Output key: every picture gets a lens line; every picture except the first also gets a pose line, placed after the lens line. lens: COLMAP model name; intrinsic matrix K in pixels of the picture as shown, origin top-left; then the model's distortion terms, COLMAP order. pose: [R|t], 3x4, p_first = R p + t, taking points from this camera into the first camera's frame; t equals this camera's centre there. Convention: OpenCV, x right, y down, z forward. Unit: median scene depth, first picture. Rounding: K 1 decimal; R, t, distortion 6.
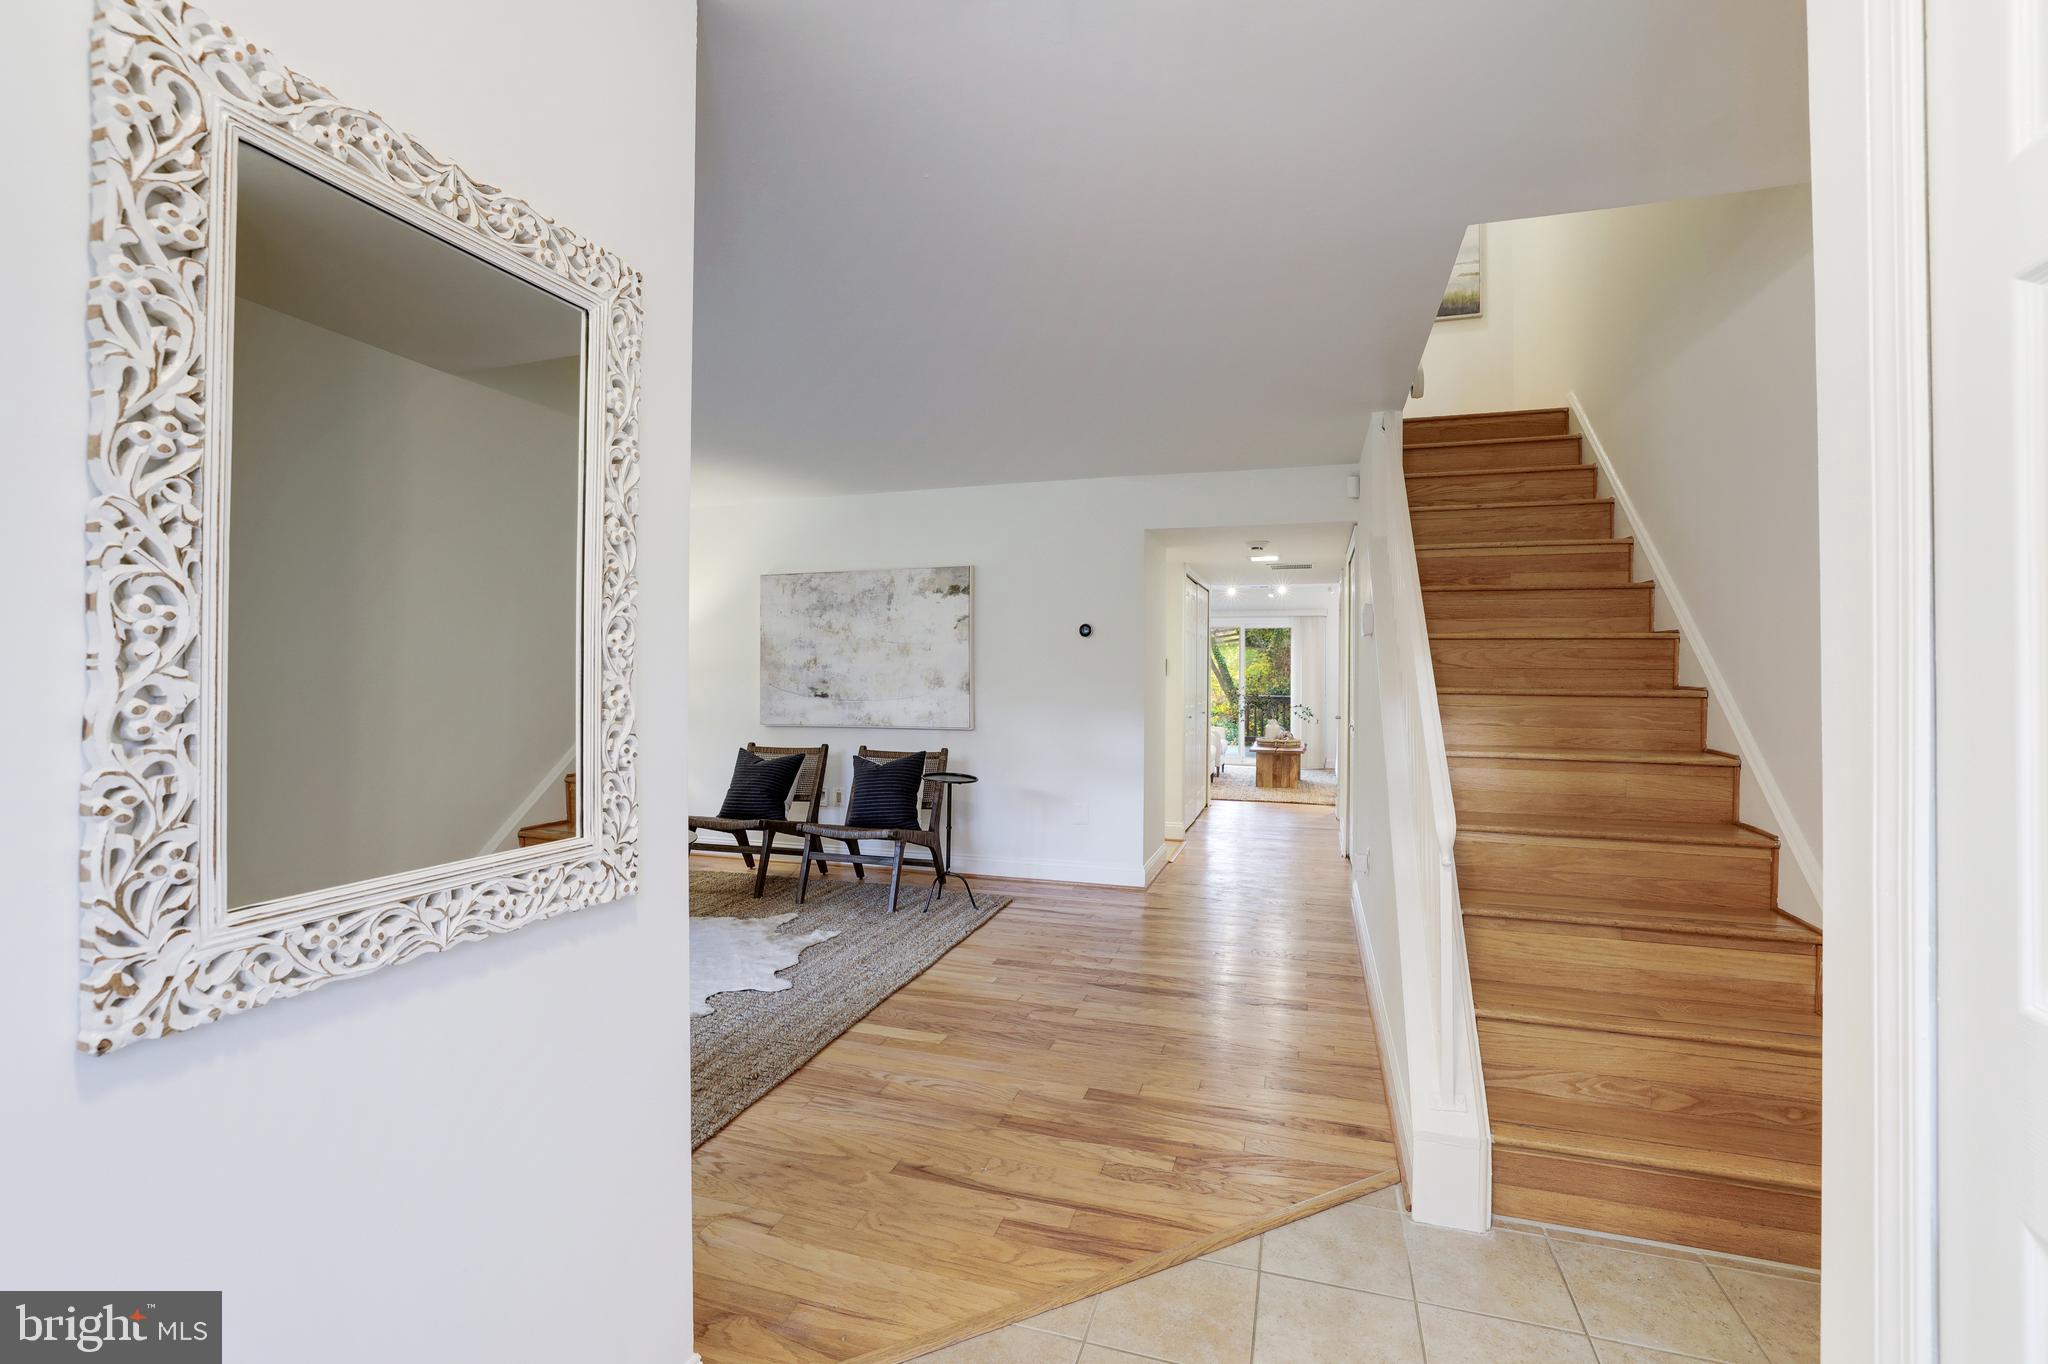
lens RADIAL K [[885.1, 0, 1022.8], [0, 885.1, 672.4], [0, 0, 1]] dist [-0.033669, 0.010932]
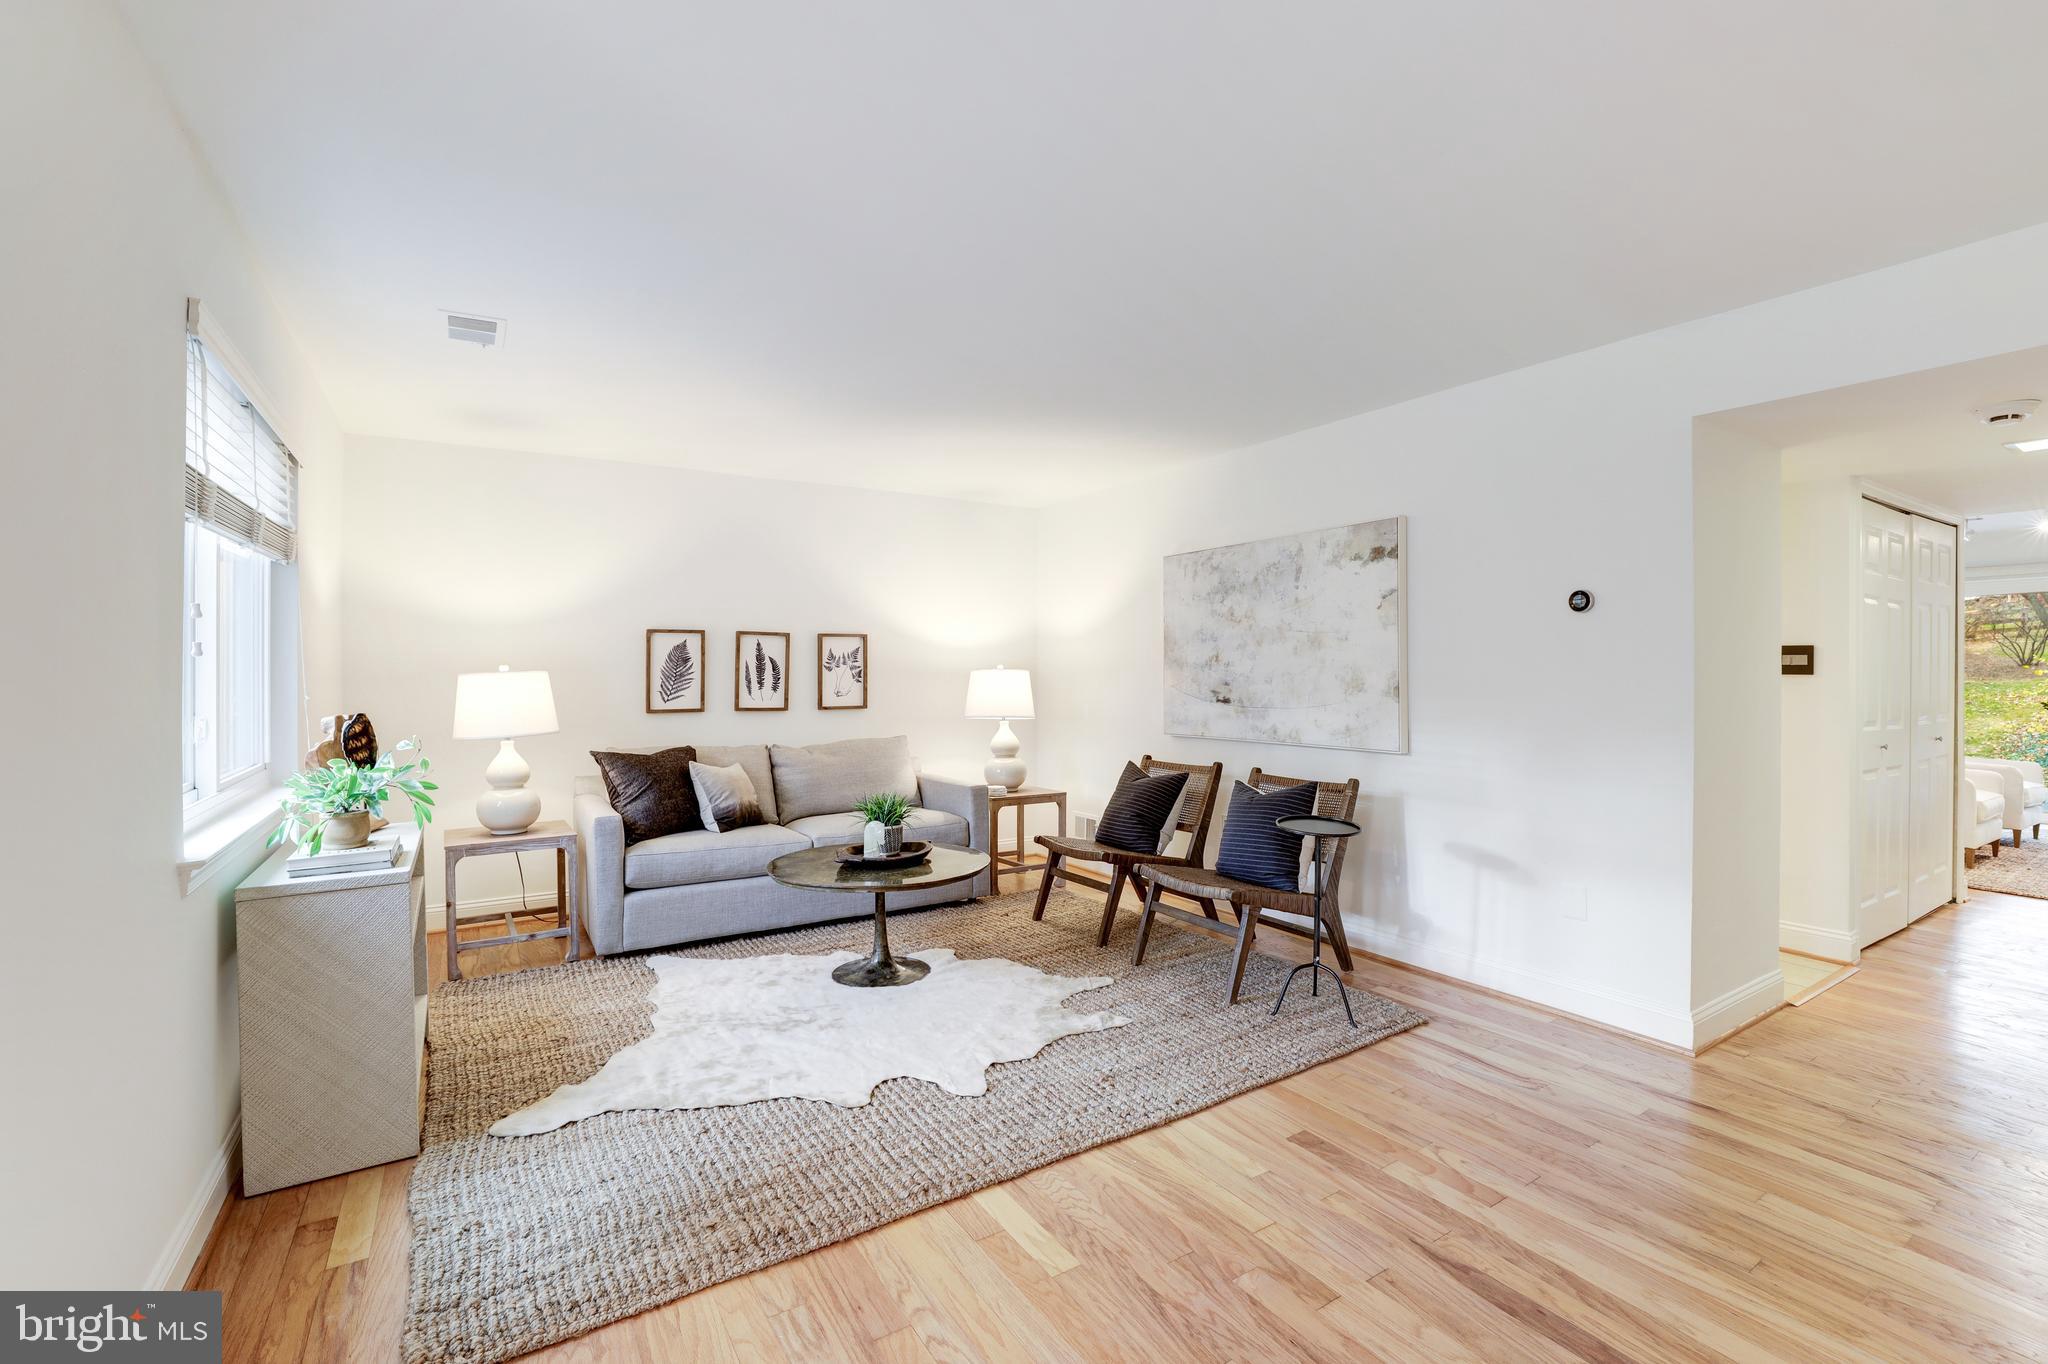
lens RADIAL K [[885.1, 0, 1035.3], [0, 885.1, 674.7], [0, 0, 1]] dist [-0.033669, 0.010932]
pose [[0.773232, -0.001480, -0.634121, 0.167806], [0.003950, 0.999989, 0.002482, -0.000053], [0.634110, -0.004424, 0.773230, 0.310076]]
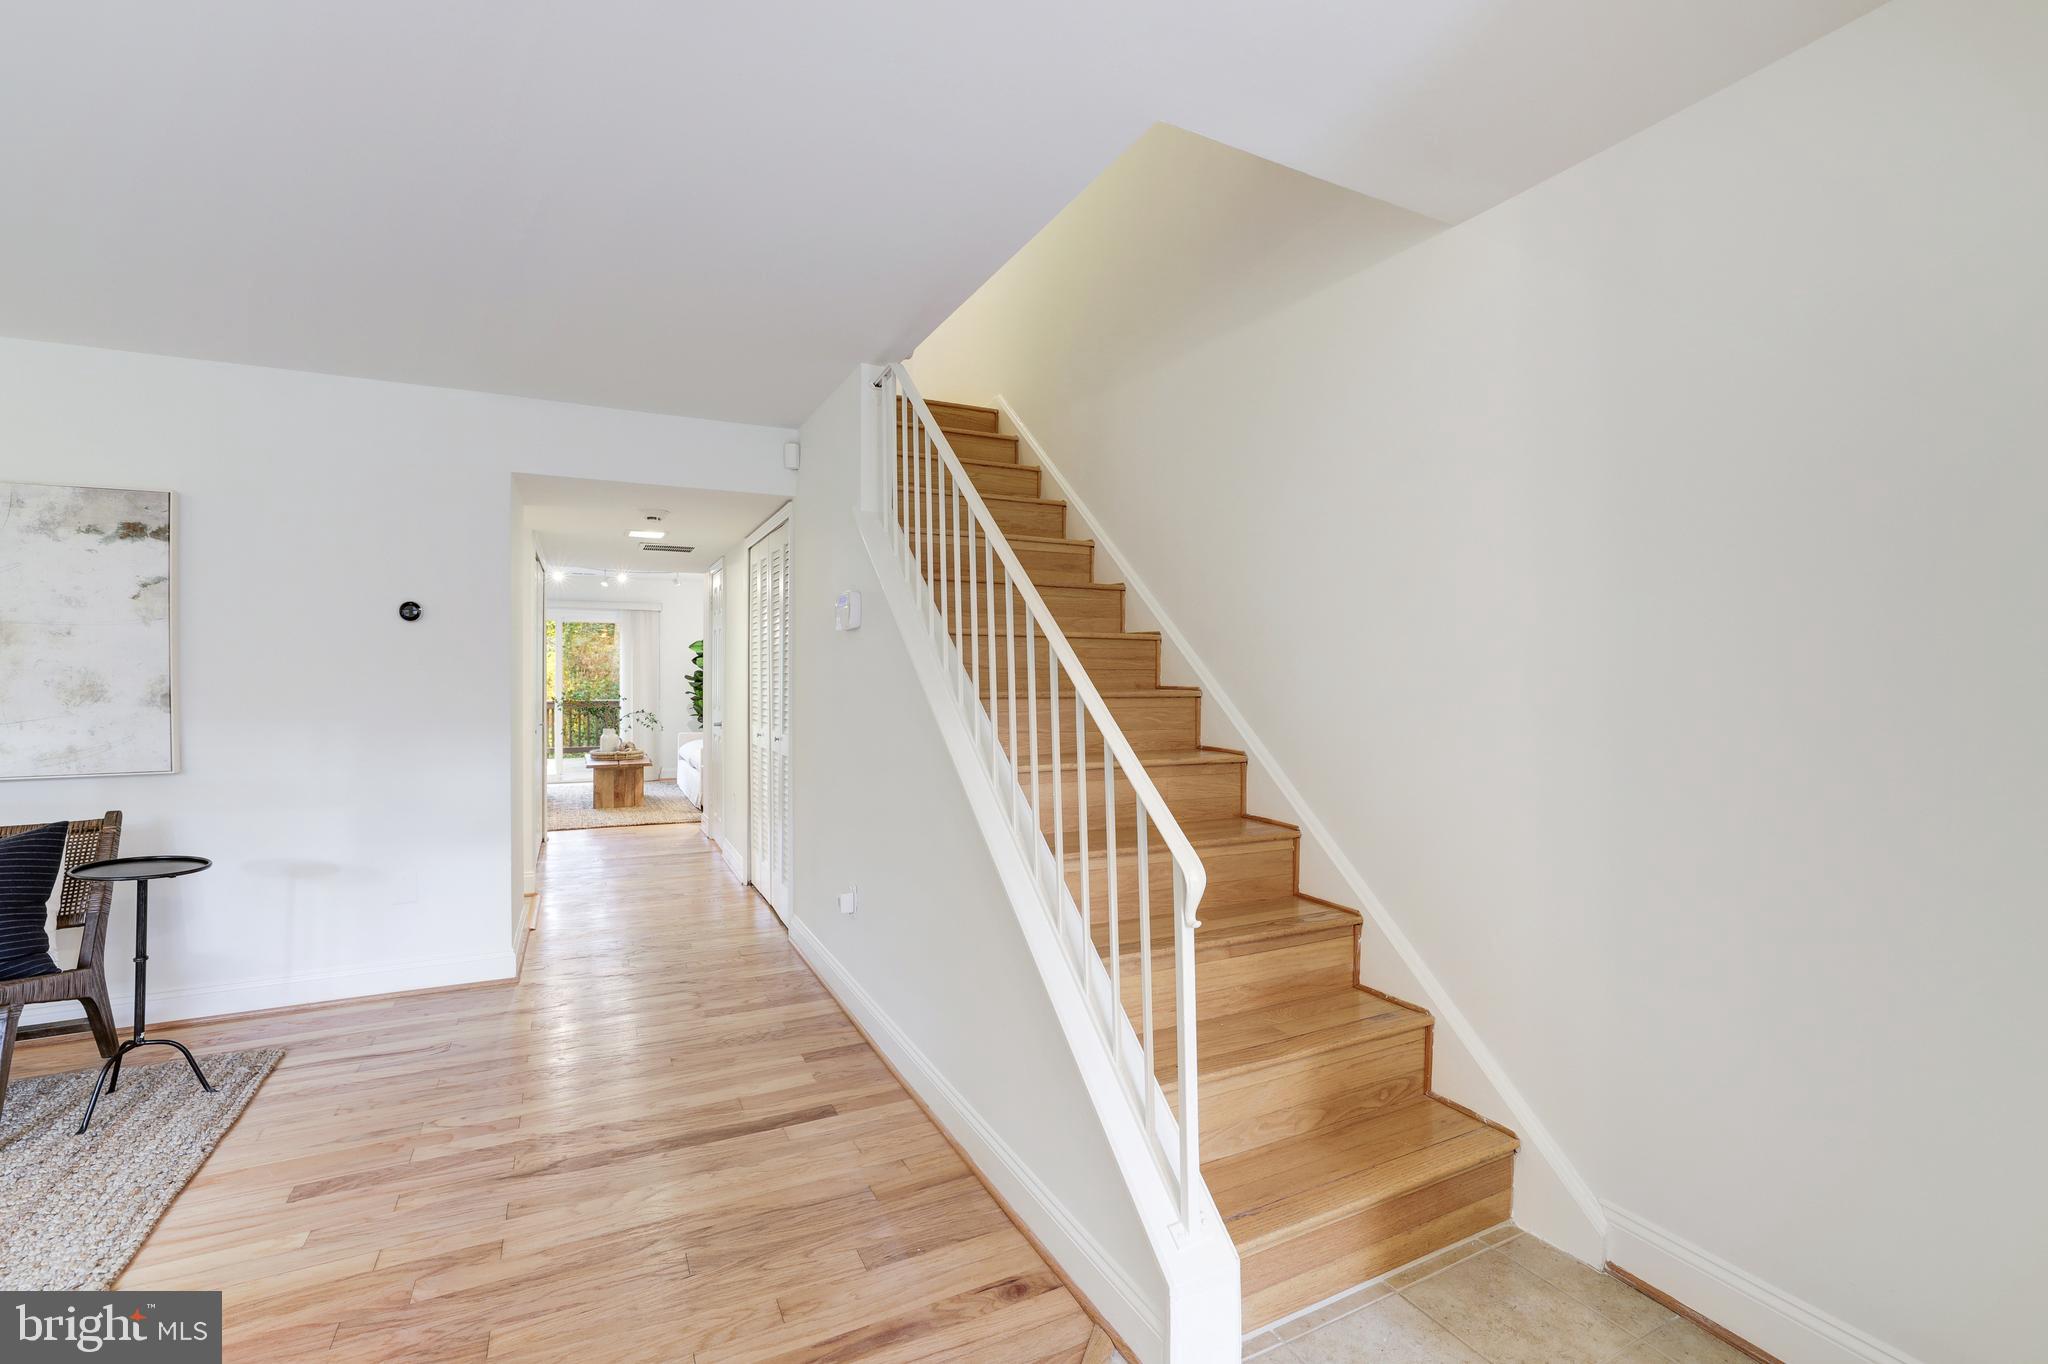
lens RADIAL K [[885.1, 0, 1011.6], [0, 885.1, 674.9], [0, 0, 1]] dist [-0.033669, 0.010932]
pose [[0.716469, -0.004380, 0.697605, -0.065019], [0.002866, 0.999990, 0.003335, -0.000742], [-0.697613, -0.000390, 0.716475, 0.223234]]
